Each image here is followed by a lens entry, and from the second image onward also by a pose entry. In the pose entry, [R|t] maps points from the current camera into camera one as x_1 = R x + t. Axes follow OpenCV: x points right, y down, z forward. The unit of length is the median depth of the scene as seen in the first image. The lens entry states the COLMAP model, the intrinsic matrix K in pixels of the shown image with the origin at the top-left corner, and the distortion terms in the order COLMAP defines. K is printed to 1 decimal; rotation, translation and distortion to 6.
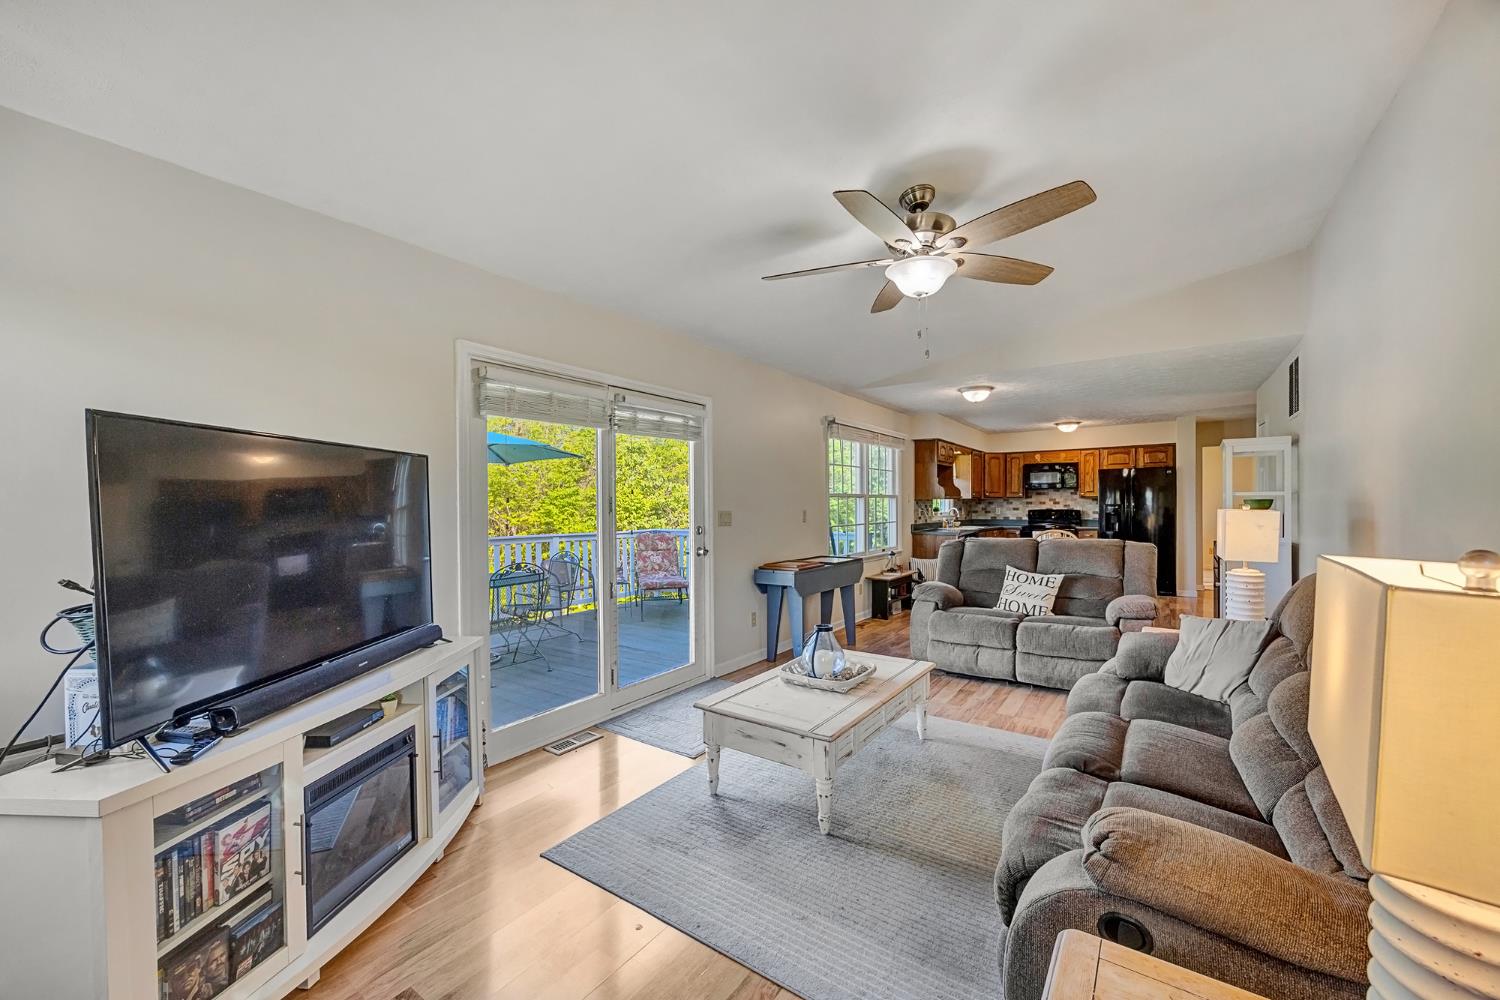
lens RADIAL K [[580.1, 0, 754.1], [0, 580.1, 506.2], [0, 0, 1]] dist [0.000382, 0.000035]
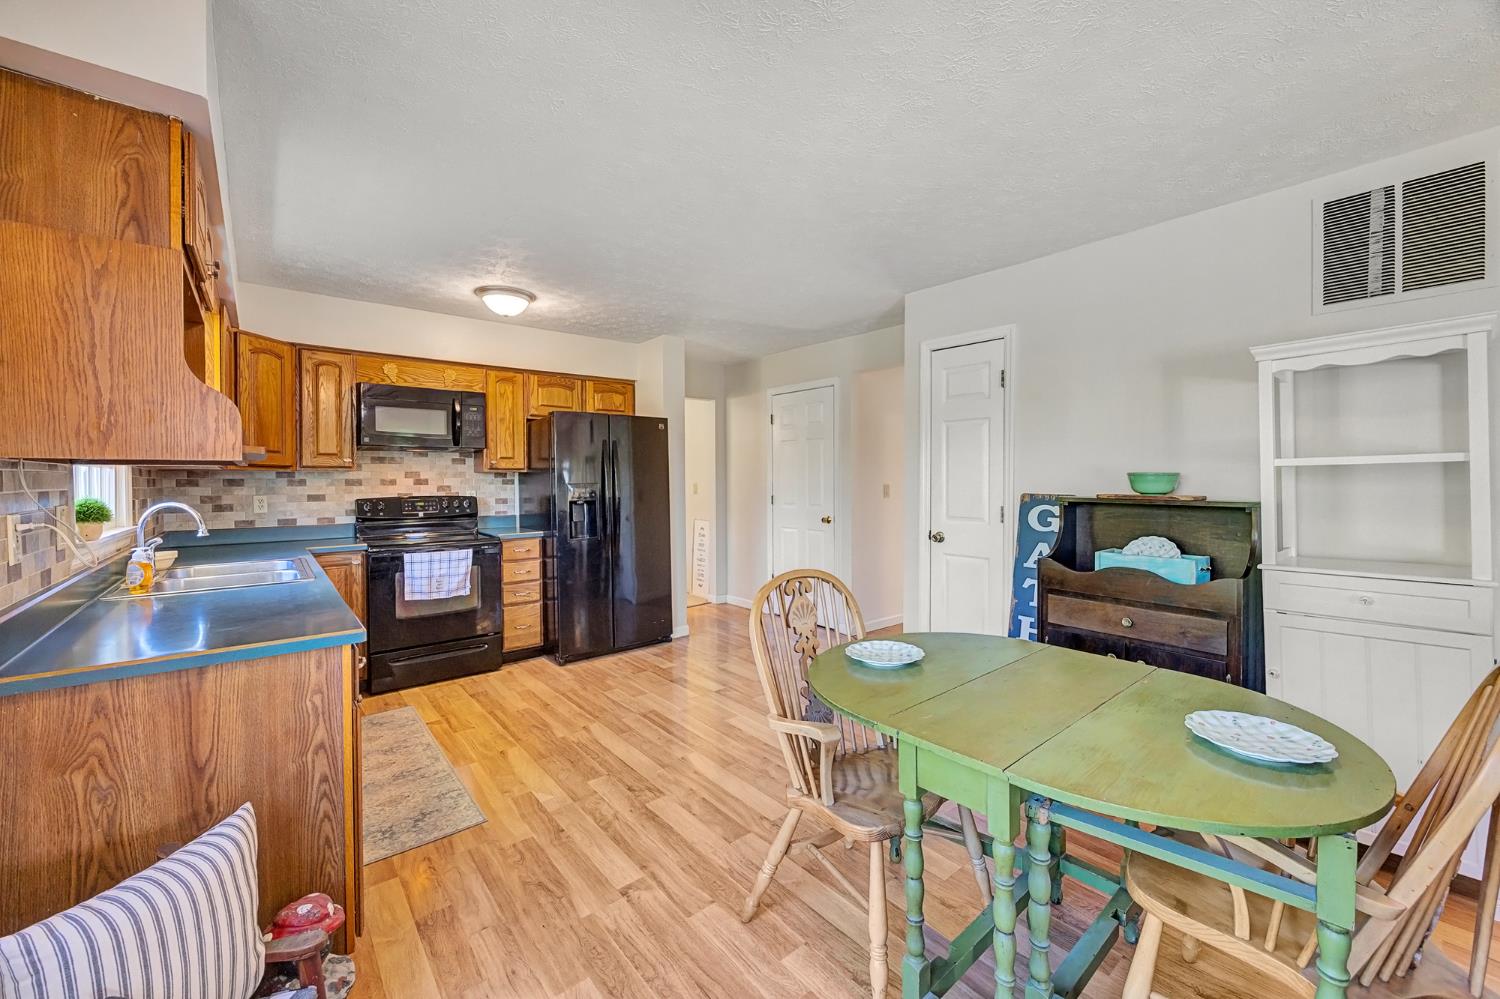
lens RADIAL K [[580.1, 0, 756.1], [0, 580.1, 487.0], [0, 0, 1]] dist [0.000382, 0.000035]
pose [[0.242957, -0.009033, 0.969995, 0.155373], [0.013321, 0.999893, 0.005975, -0.000610], [-0.969946, 0.011470, 0.243052, 0.659717]]
